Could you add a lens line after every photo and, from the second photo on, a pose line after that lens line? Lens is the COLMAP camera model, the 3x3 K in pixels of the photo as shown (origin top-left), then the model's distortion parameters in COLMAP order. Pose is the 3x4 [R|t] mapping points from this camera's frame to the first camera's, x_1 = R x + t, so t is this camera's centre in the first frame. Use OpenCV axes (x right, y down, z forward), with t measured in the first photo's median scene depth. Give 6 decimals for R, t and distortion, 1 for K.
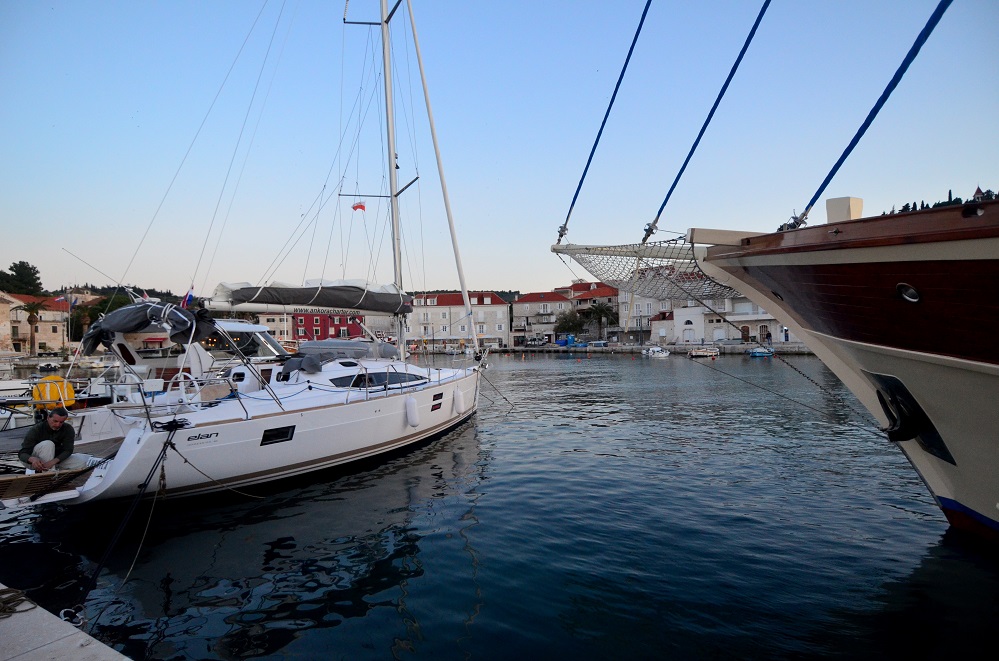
lens RADIAL K [[933.5, 0, 499.1], [0, 933.5, 329.5], [0, 0, 1]] dist [-0.001707, 0.000000]
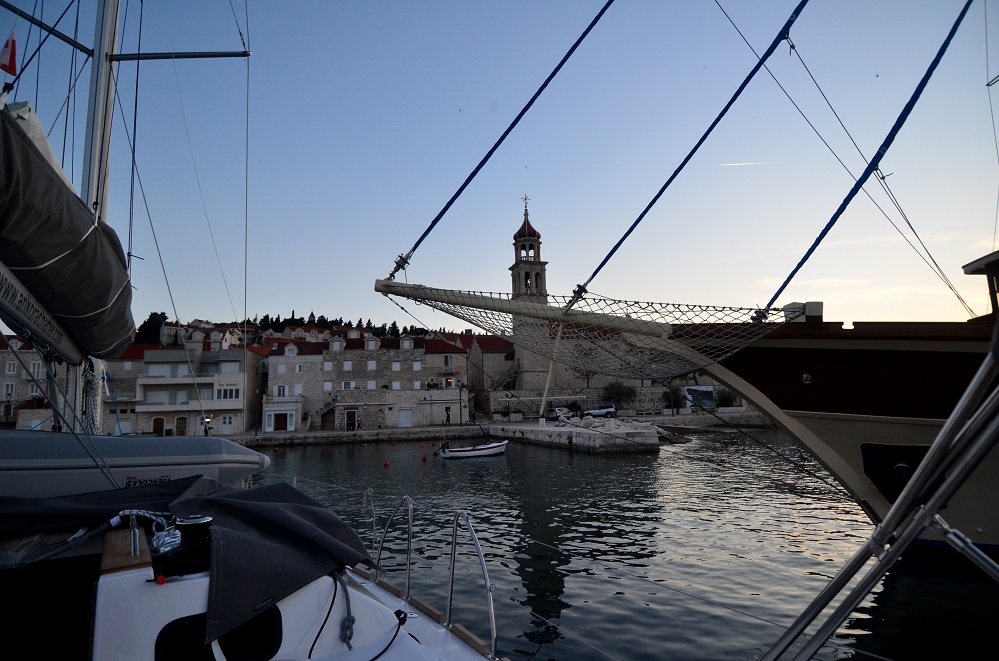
lens RADIAL K [[606.5, 0, 499.2], [0, 606.5, 332.5], [0, 0, 1]] dist [0.005863, -0.000035]
pose [[0.229423, 0.155650, 0.960801, -0.226278], [0.008444, 0.986775, -0.161875, 0.012508], [-0.973290, 0.045251, 0.225074, 0.554855]]
